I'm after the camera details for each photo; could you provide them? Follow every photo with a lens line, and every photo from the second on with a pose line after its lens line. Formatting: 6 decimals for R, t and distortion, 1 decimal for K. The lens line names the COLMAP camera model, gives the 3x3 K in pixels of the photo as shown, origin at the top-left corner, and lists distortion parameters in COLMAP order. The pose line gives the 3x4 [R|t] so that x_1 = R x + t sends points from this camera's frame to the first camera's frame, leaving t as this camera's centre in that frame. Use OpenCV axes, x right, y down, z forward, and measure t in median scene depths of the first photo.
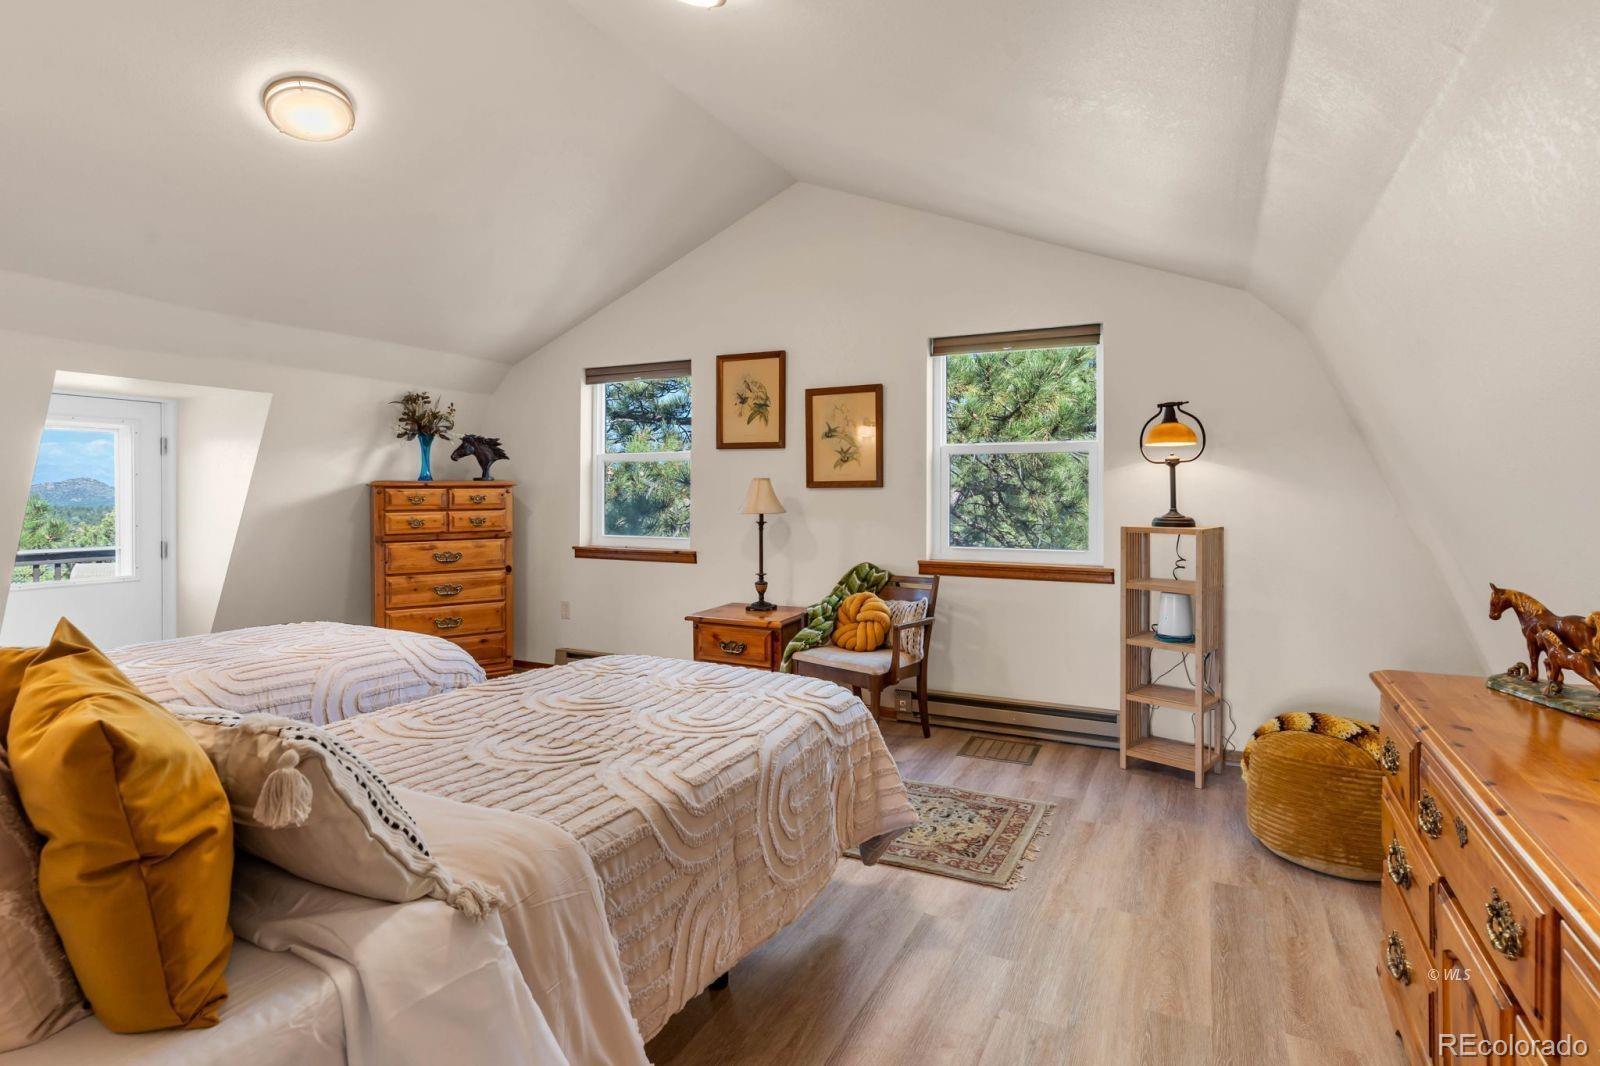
lens RADIAL K [[773.8, 0, 805.7], [0, 773.8, 522.6], [0, 0, 1]] dist [0.006677, -0.000374]
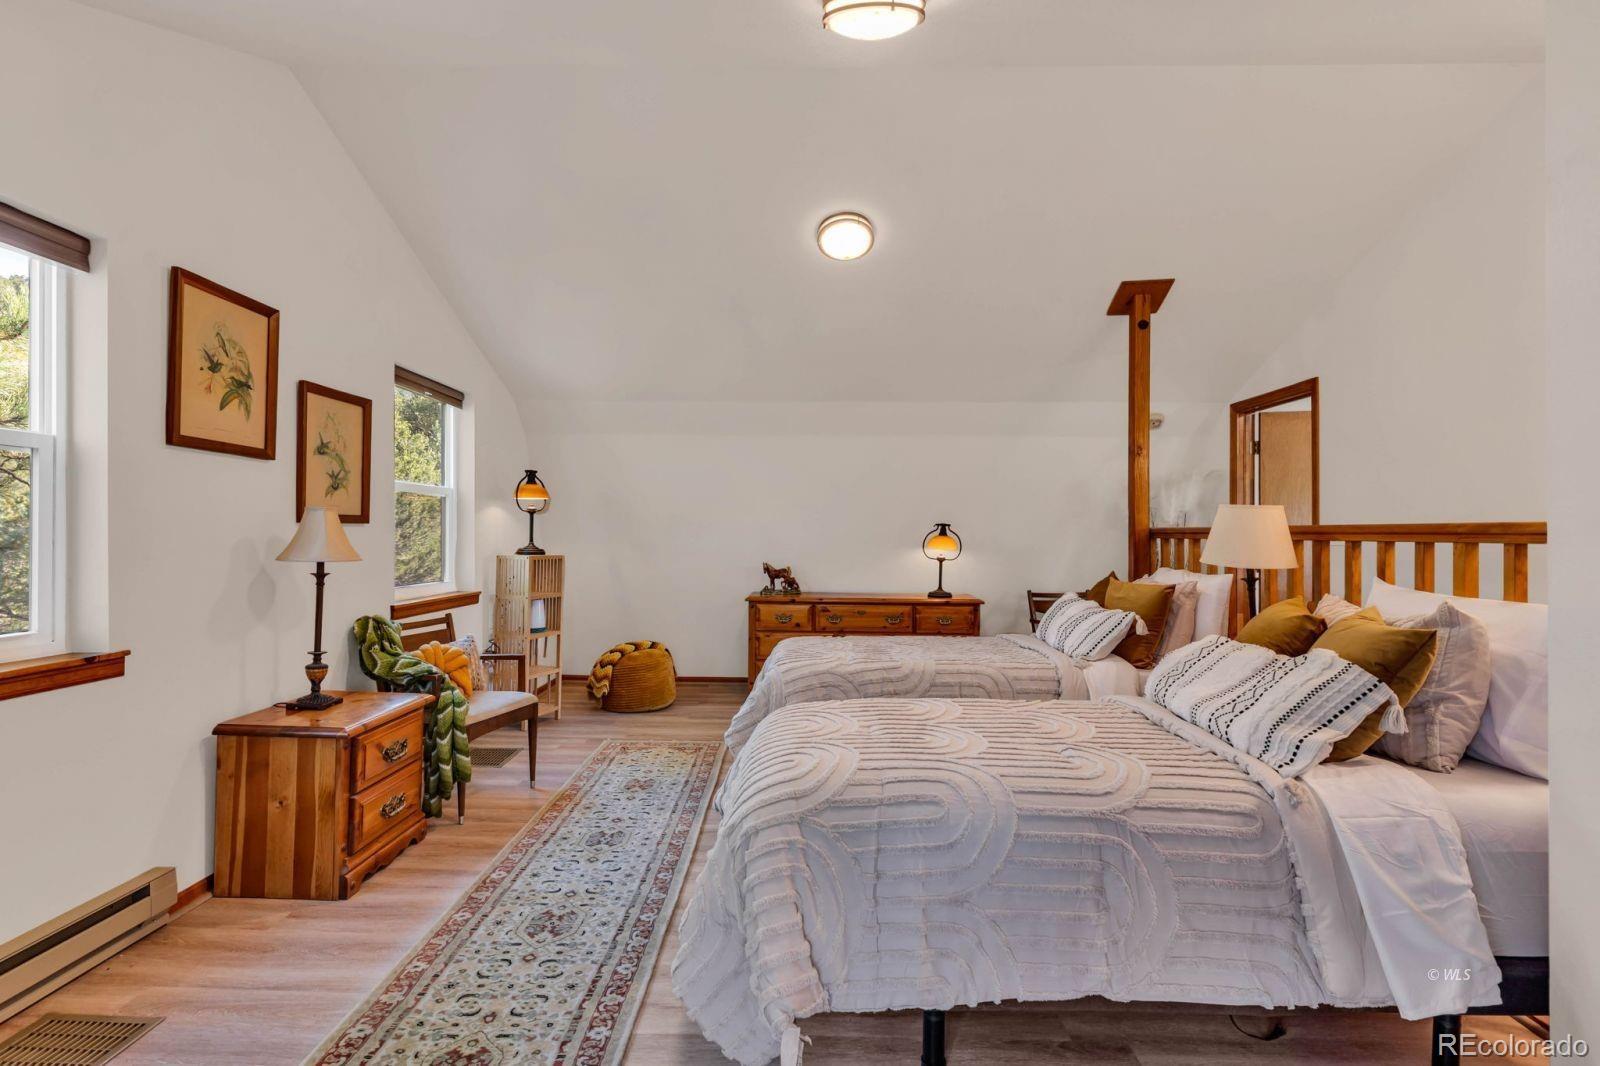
lens RADIAL K [[773.8, 0, 799.2], [0, 773.8, 530.4], [0, 0, 1]] dist [0.006677, -0.000374]
pose [[-0.454215, -0.004465, 0.890881, -0.833730], [0.012268, 0.999861, 0.011266, -0.040521], [-0.890808, 0.016047, -0.454097, 0.931630]]
